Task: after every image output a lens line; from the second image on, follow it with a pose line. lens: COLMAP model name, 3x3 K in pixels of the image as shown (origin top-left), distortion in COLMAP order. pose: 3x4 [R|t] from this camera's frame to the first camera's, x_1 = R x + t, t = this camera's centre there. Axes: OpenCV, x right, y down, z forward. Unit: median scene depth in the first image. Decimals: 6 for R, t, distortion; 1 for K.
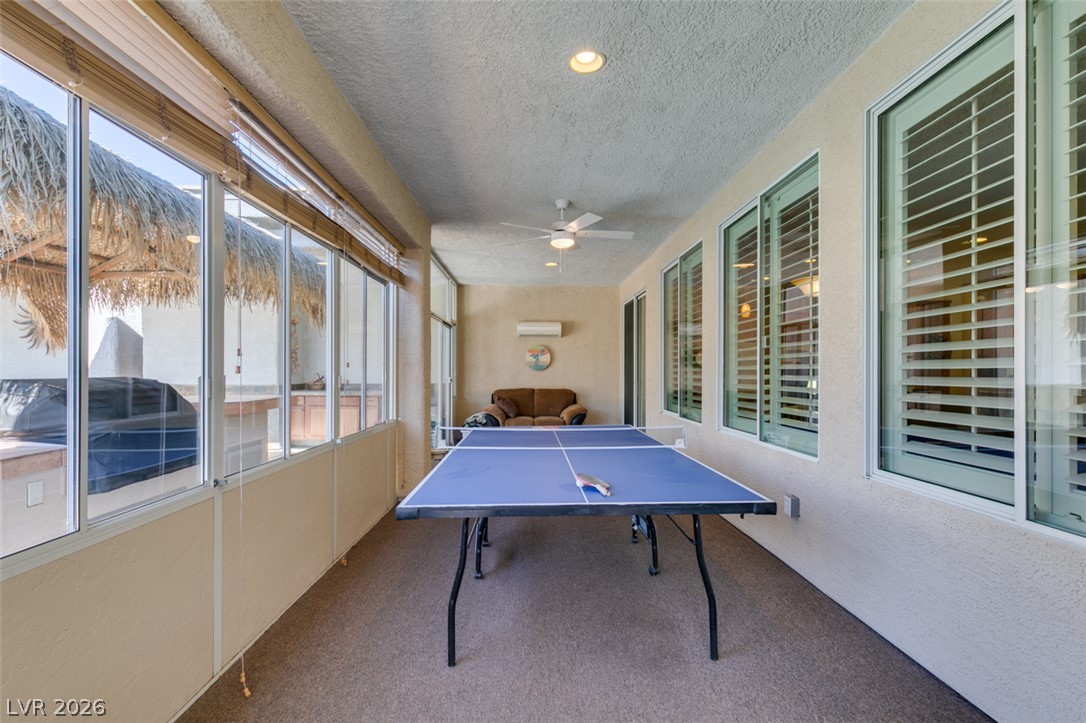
lens RADIAL K [[484.5, 0, 542.7], [0, 484.5, 367.5], [0, 0, 1]] dist [0.007360, -0.002019]
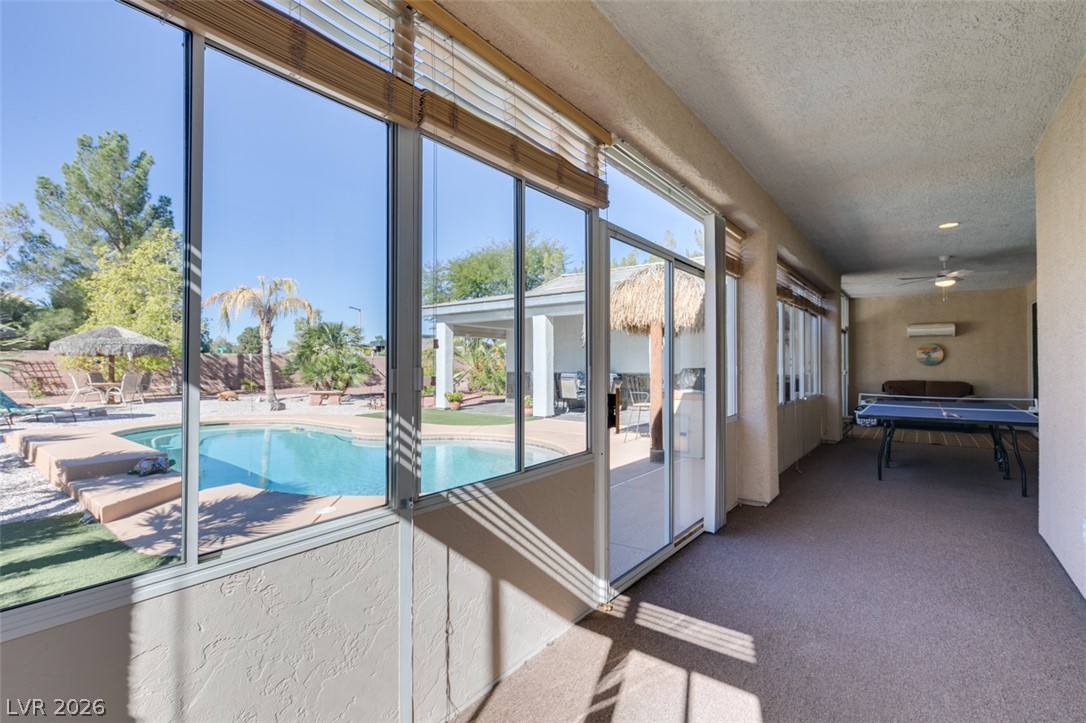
lens RADIAL K [[484.5, 0, 542.7], [0, 484.5, 367.5], [0, 0, 1]] dist [0.007360, -0.002019]
pose [[0.769456, 0.000289, -0.638700, 0.040116], [0.005538, 0.999959, 0.007123, -0.004065], [0.638676, -0.009018, 0.769423, -0.941155]]
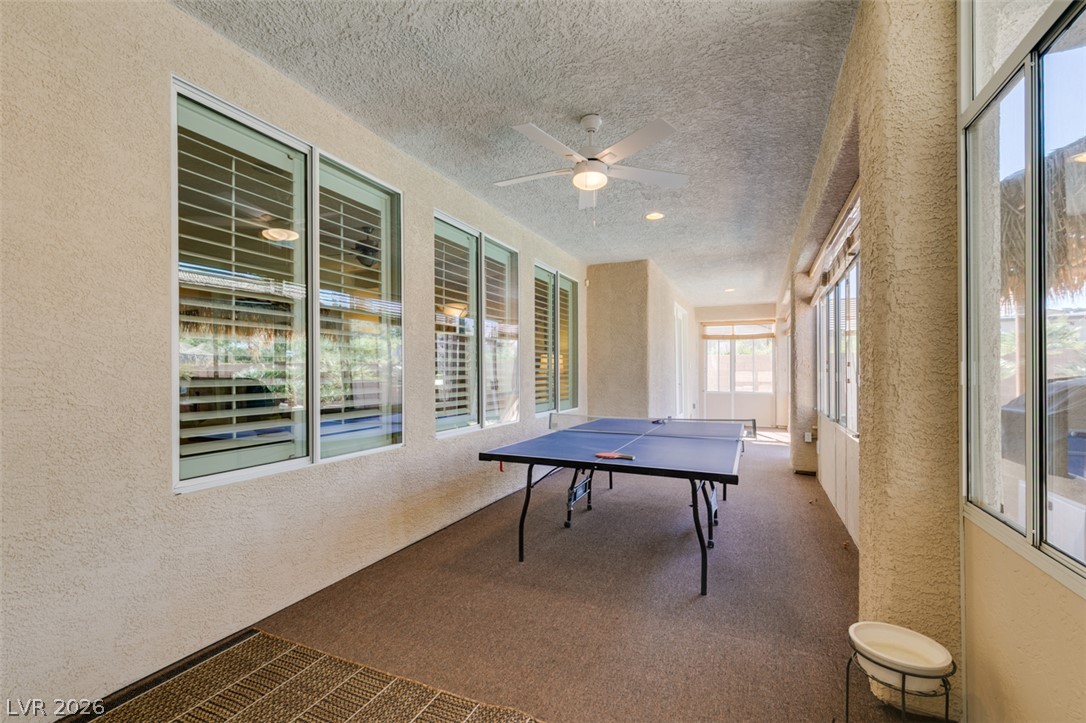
lens RADIAL K [[484.5, 0, 542.7], [0, 484.5, 367.5], [0, 0, 1]] dist [0.007360, -0.002019]
pose [[-0.905078, 0.001317, 0.425244, -0.167005], [-0.002497, 0.999962, -0.008411, 0.007024], [-0.425238, -0.008674, -0.905040, 1.486296]]
